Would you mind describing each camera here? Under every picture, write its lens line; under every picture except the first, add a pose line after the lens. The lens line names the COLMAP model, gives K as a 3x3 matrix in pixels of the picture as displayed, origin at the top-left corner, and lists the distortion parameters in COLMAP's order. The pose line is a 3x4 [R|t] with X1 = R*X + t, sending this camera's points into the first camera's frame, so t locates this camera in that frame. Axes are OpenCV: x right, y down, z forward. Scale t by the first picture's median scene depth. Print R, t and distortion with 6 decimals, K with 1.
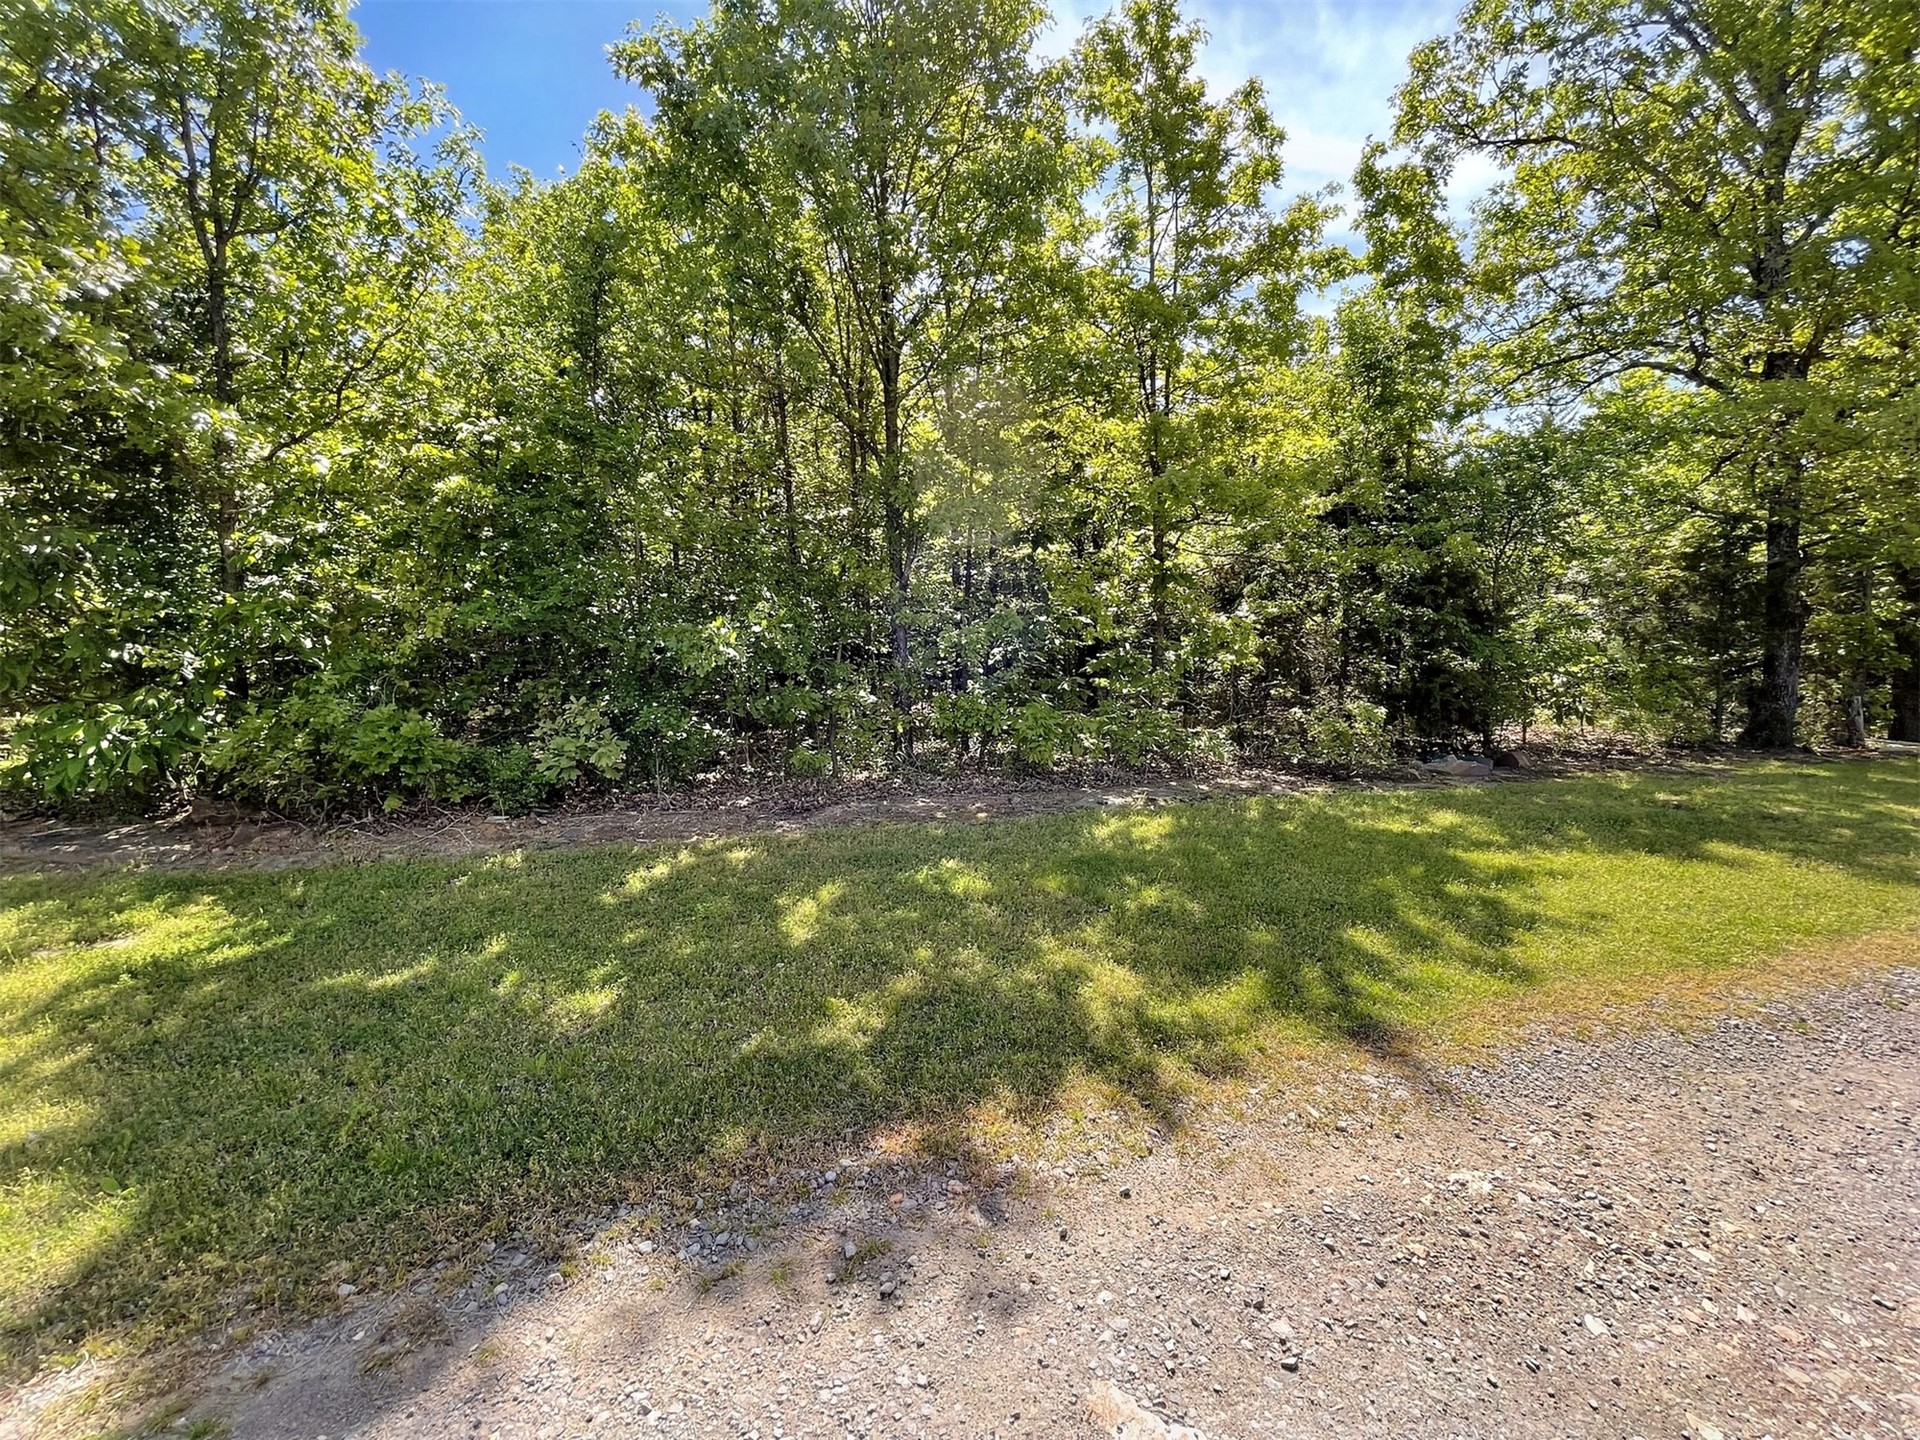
lens RADIAL K [[780.0, 0, 958.7], [0, 780.0, 725.1], [0, 0, 1]] dist [0.000245, 0.000150]
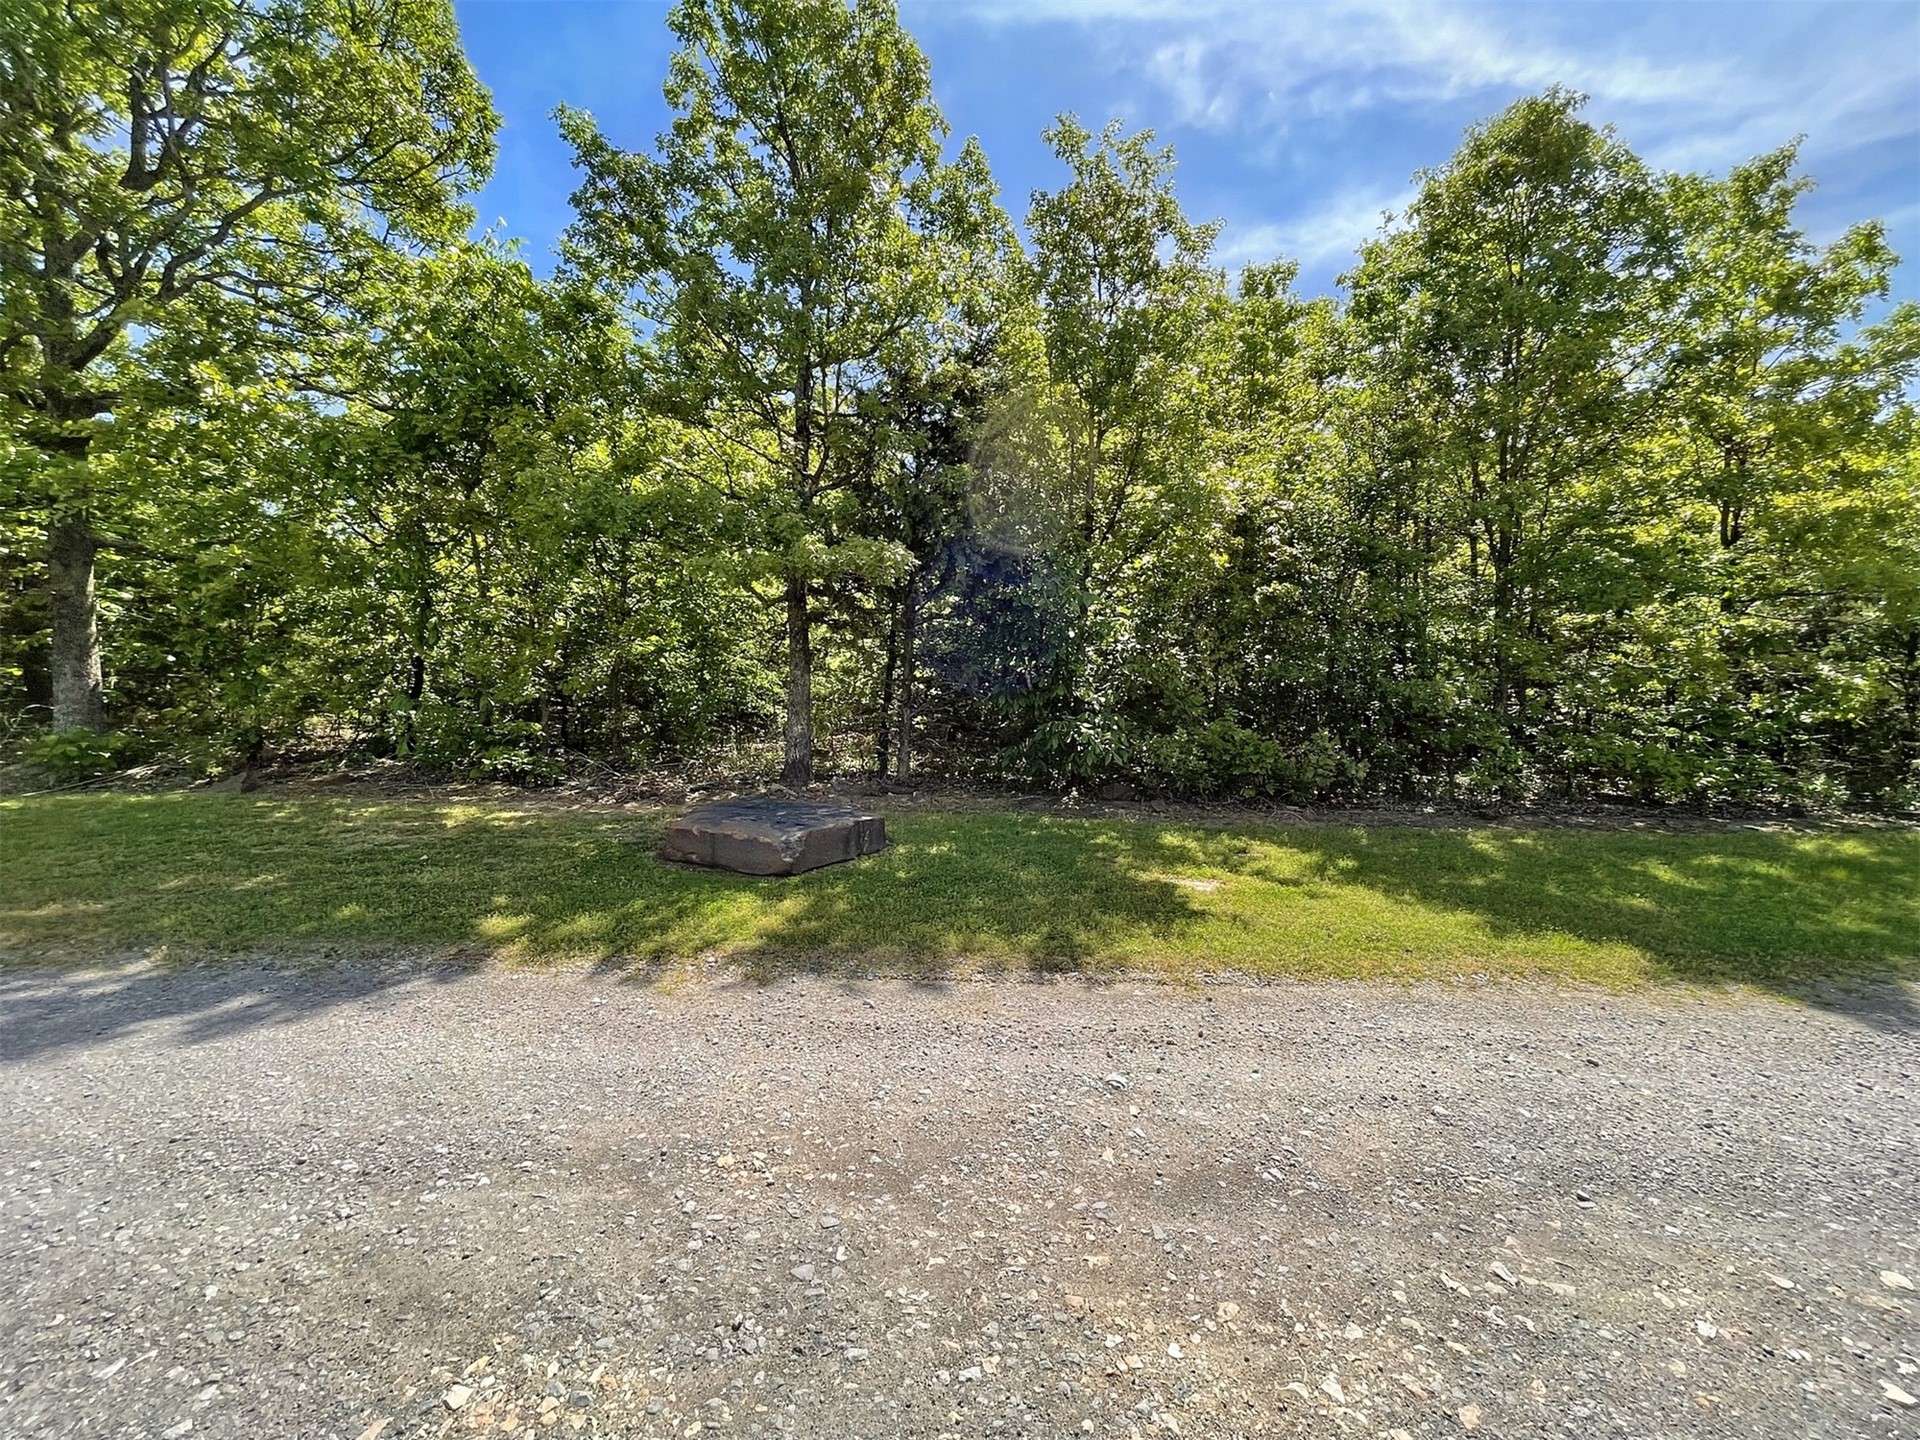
lens RADIAL K [[777.1, 0, 954.2], [0, 777.1, 723.8], [0, 0, 1]] dist [0.001560, -0.002139]
pose [[0.958715, 0.034513, -0.282267, -0.628521], [-0.047462, 0.998105, -0.039166, 0.038275], [0.280381, 0.050946, 0.958536, -0.489804]]
